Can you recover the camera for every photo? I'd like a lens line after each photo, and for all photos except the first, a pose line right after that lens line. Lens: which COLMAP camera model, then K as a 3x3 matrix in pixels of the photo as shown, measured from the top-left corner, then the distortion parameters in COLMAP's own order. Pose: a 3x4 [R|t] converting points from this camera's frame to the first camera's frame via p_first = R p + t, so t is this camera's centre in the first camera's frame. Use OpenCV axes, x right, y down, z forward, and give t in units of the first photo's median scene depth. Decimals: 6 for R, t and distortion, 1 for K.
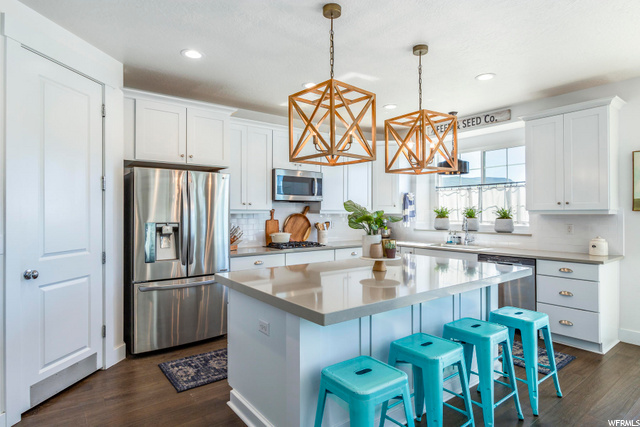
lens RADIAL K [[358.2, 0, 320.8], [0, 358.2, 211.0], [0, 0, 1]] dist [-0.001942, 0.000232]
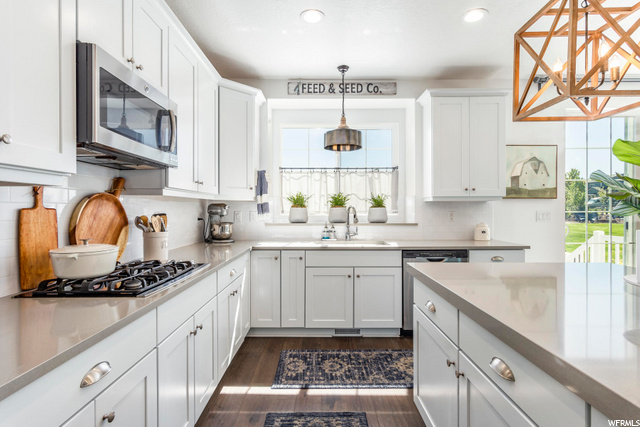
lens RADIAL K [[328.3, 0, 316.9], [0, 328.3, 210.3], [0, 0, 1]] dist [-0.004839, -0.000888]
pose [[0.612448, -0.003145, 0.790505, -0.212117], [-0.003756, 0.999969, 0.006888, 0.023172], [-0.790502, -0.007188, 0.612417, 0.603640]]
